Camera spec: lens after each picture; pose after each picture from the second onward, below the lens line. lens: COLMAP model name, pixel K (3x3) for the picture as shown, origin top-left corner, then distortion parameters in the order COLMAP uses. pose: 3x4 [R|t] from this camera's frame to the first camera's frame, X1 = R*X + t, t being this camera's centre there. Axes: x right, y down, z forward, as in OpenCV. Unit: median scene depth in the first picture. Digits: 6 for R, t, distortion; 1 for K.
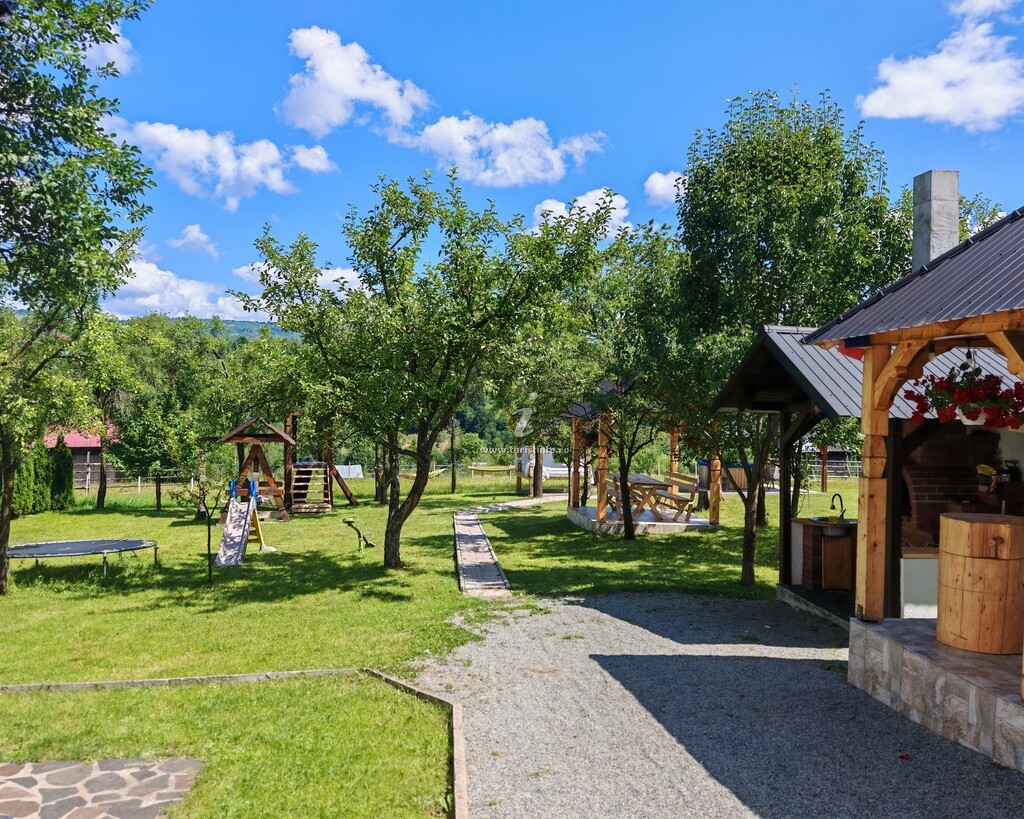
lens RADIAL K [[833.8, 0, 510.7], [0, 833.8, 392.1], [0, 0, 1]] dist [0.071353, 0.003934]
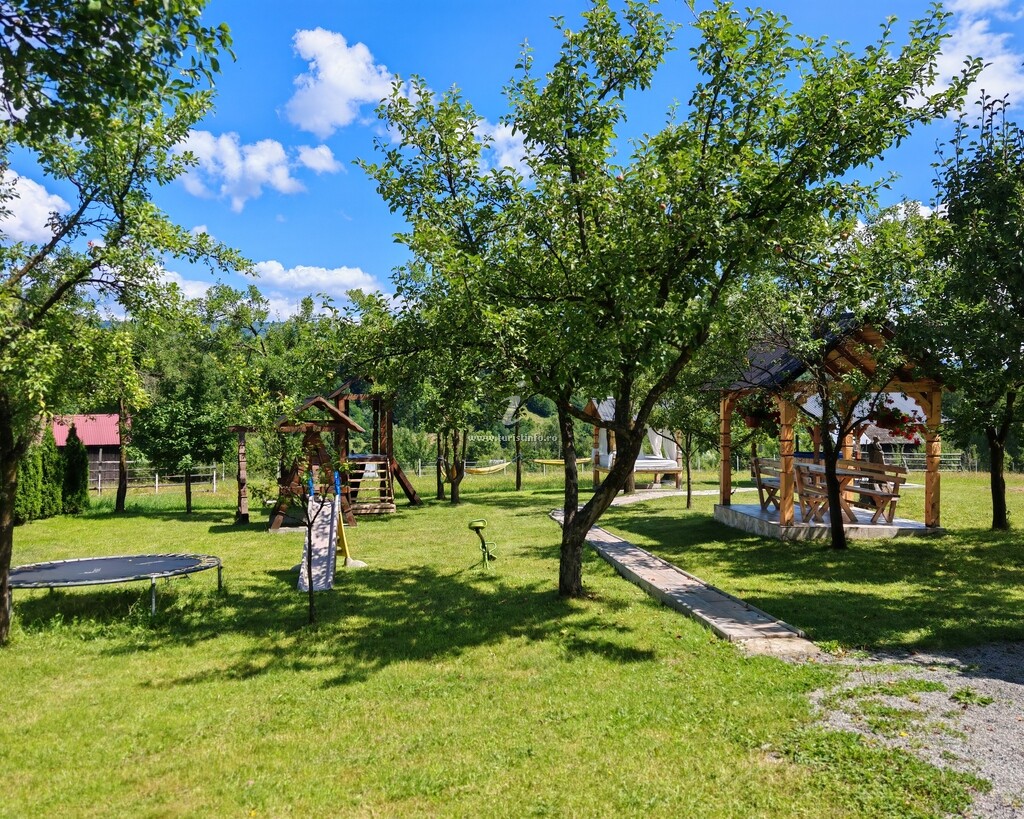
lens RADIAL K [[833.8, 0, 520.6], [0, 833.8, 382.3], [0, 0, 1]] dist [0.071353, 0.003934]
pose [[0.999951, -0.008956, 0.004259, -0.169032], [0.008997, 0.999914, -0.009509, 0.038365], [-0.004173, 0.009547, 0.999946, 0.290625]]
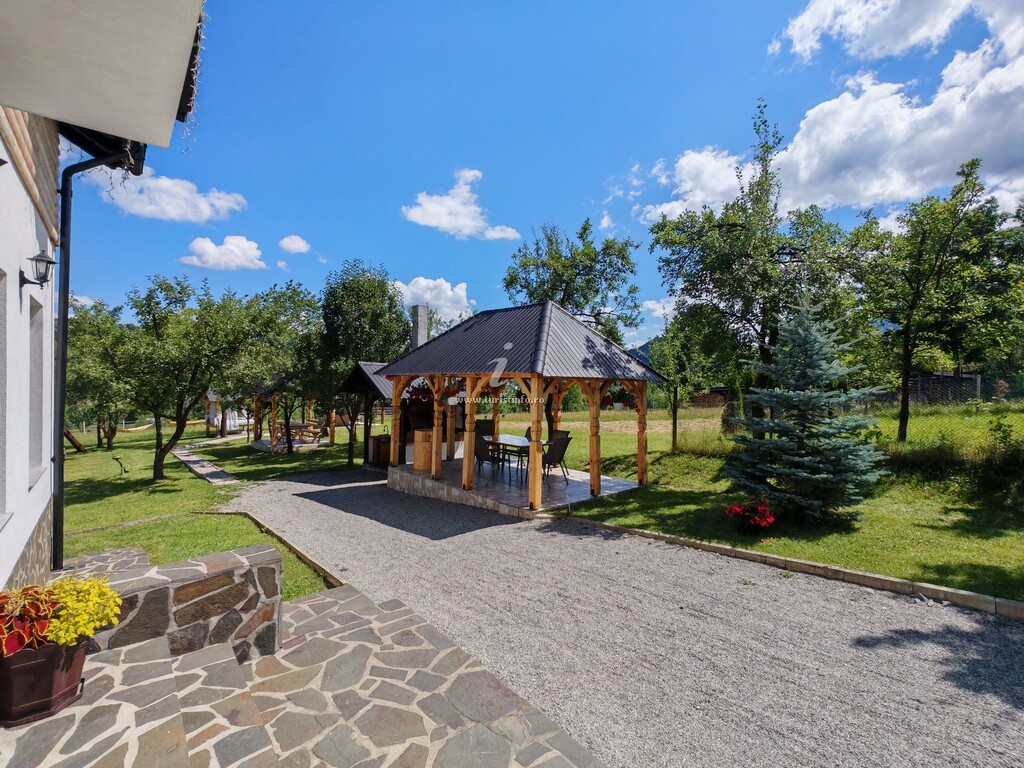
lens RADIAL K [[473.0, 0, 508.1], [0, 473.0, 382.5], [0, 0, 1]] dist [0.001712, 0.001696]
pose [[0.817559, -0.009167, 0.575772, -0.101266], [-0.006986, 0.999642, 0.025836, -0.035848], [-0.575802, -0.025145, 0.817202, -0.285680]]
